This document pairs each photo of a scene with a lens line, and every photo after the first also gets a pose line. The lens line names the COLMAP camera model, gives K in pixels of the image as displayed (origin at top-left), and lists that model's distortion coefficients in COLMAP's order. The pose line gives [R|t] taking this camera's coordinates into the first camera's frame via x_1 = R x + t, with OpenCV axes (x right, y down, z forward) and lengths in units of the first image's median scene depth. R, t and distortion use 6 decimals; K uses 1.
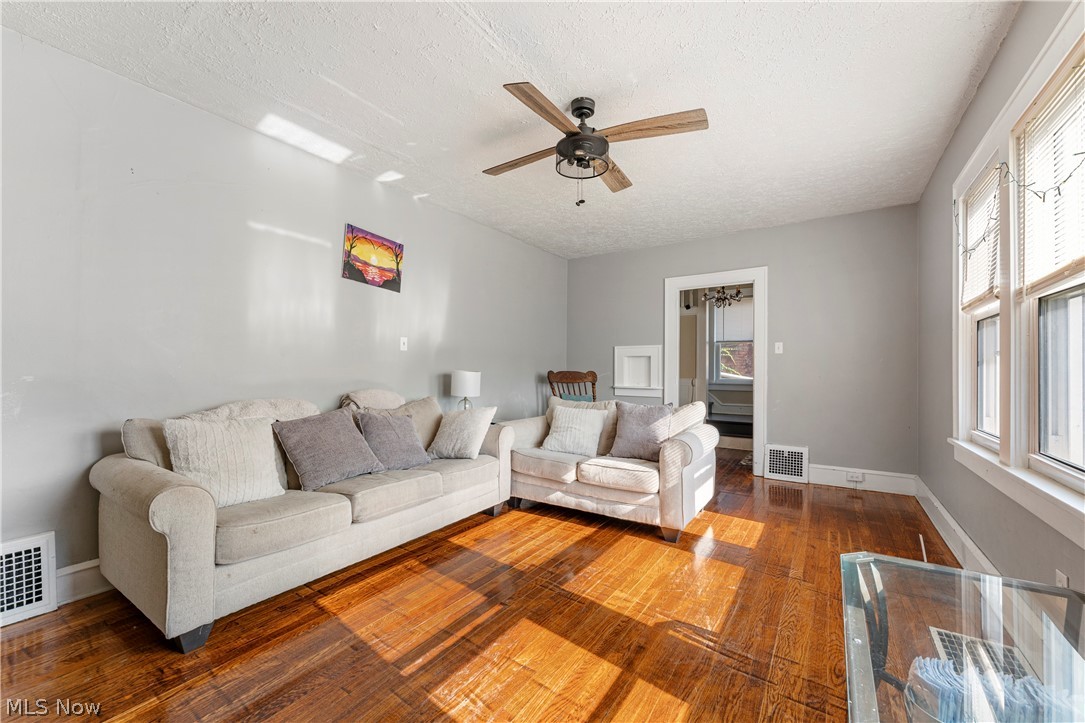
lens RADIAL K [[432.9, 0, 546.2], [0, 432.9, 368.1], [0, 0, 1]] dist [0.002909, 0.000172]
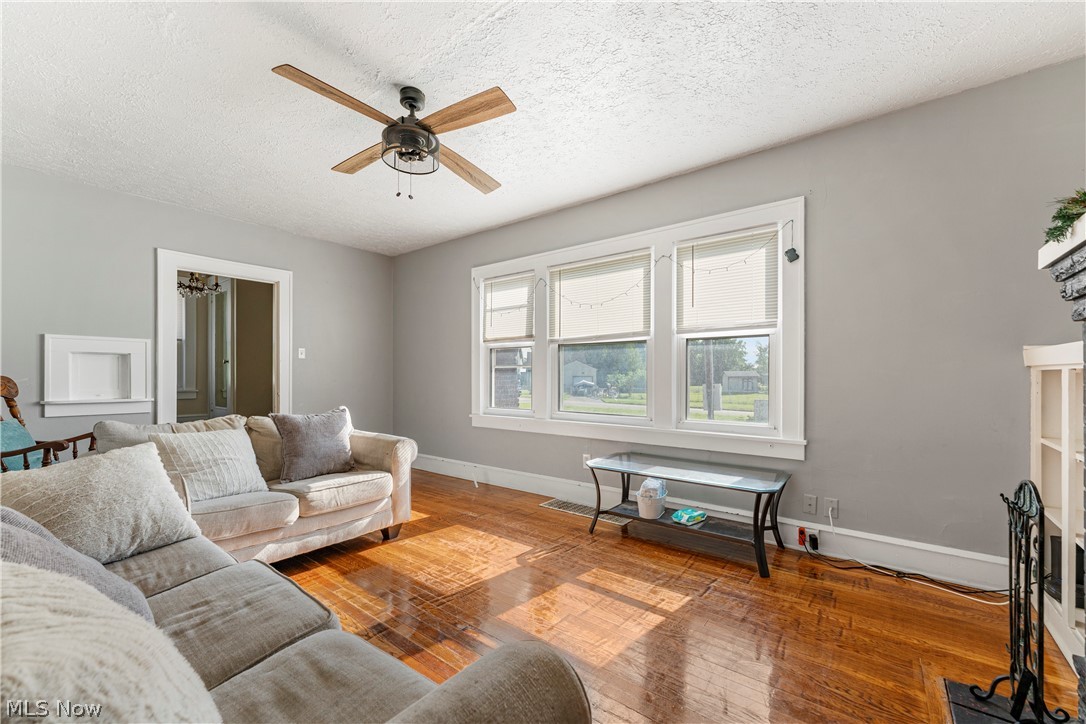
lens RADIAL K [[437.9, 0, 537.0], [0, 437.9, 375.4], [0, 0, 1]] dist [0.000312, -0.000257]
pose [[0.086079, -0.001837, 0.996287, -0.702195], [-0.007842, 0.999966, 0.002522, -0.000642], [-0.996257, -0.008030, 0.086061, 0.530382]]
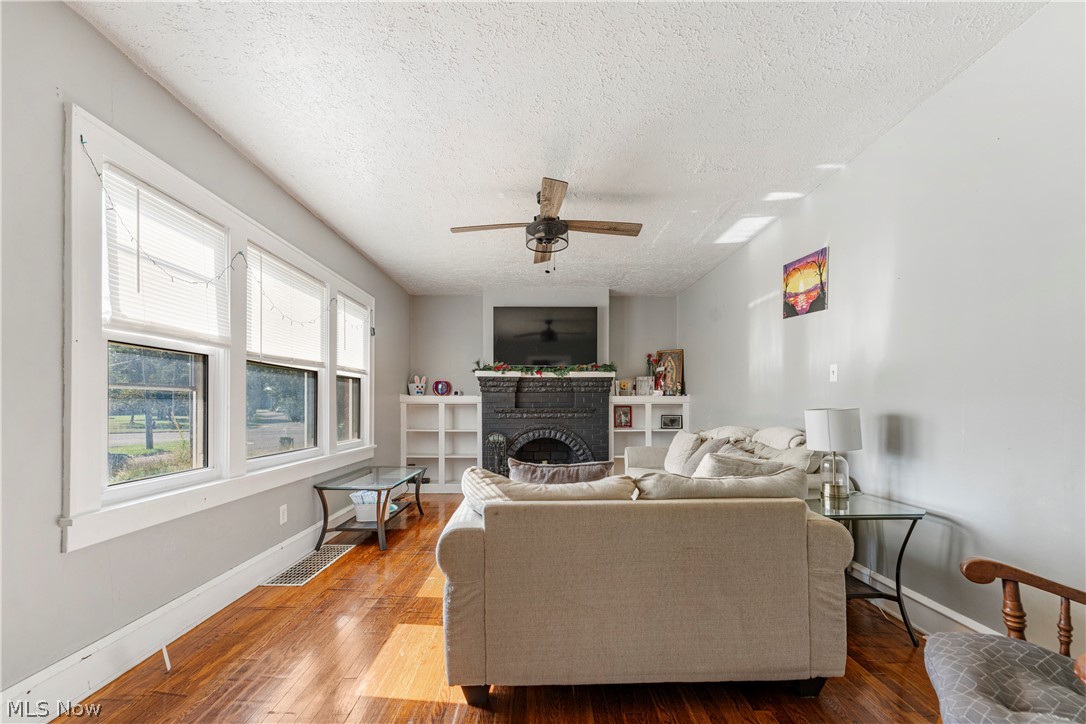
lens RADIAL K [[450.8, 0, 544.2], [0, 450.8, 401.4], [0, 0, 1]] dist [0.000936, -0.000071]
pose [[-0.831478, -0.005962, -0.555526, 0.666170], [0.001361, 0.999918, -0.012767, 0.004846], [0.555556, -0.011372, -0.831401, 1.704331]]
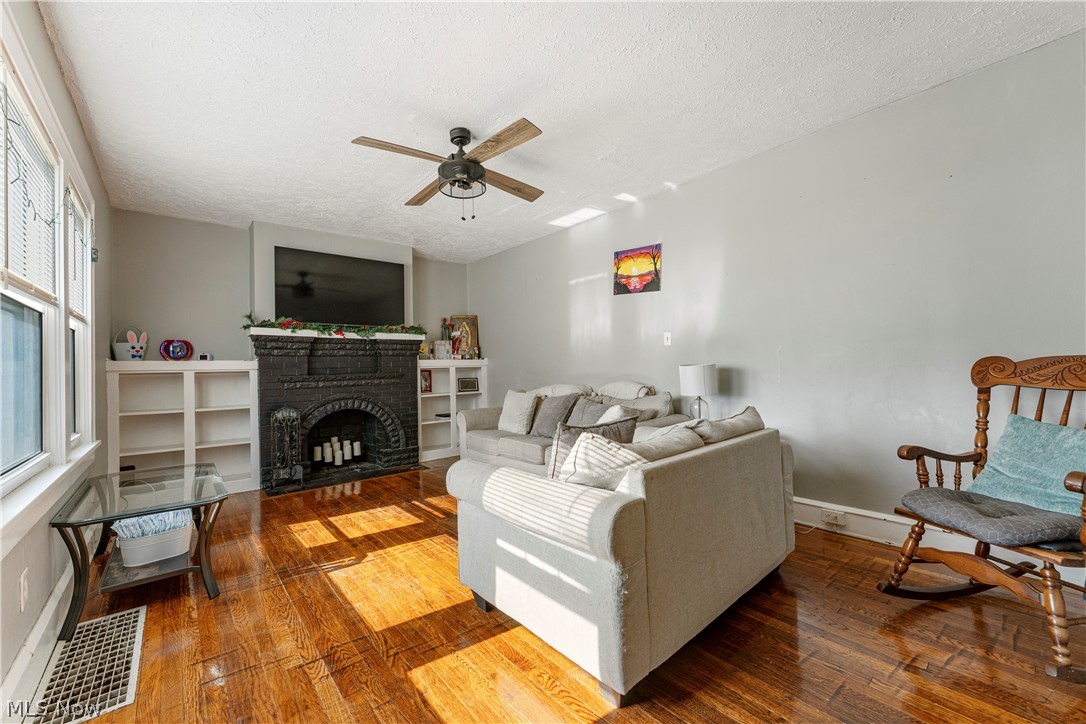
lens RADIAL K [[433.8, 0, 539.7], [0, 433.8, 360.7], [0, 0, 1]] dist [-0.000419, -0.000210]
pose [[-0.280448, -0.012192, -0.959792, 0.909586], [0.027233, 0.999416, -0.020653, 0.010678], [0.959483, -0.031930, -0.279952, 1.231438]]
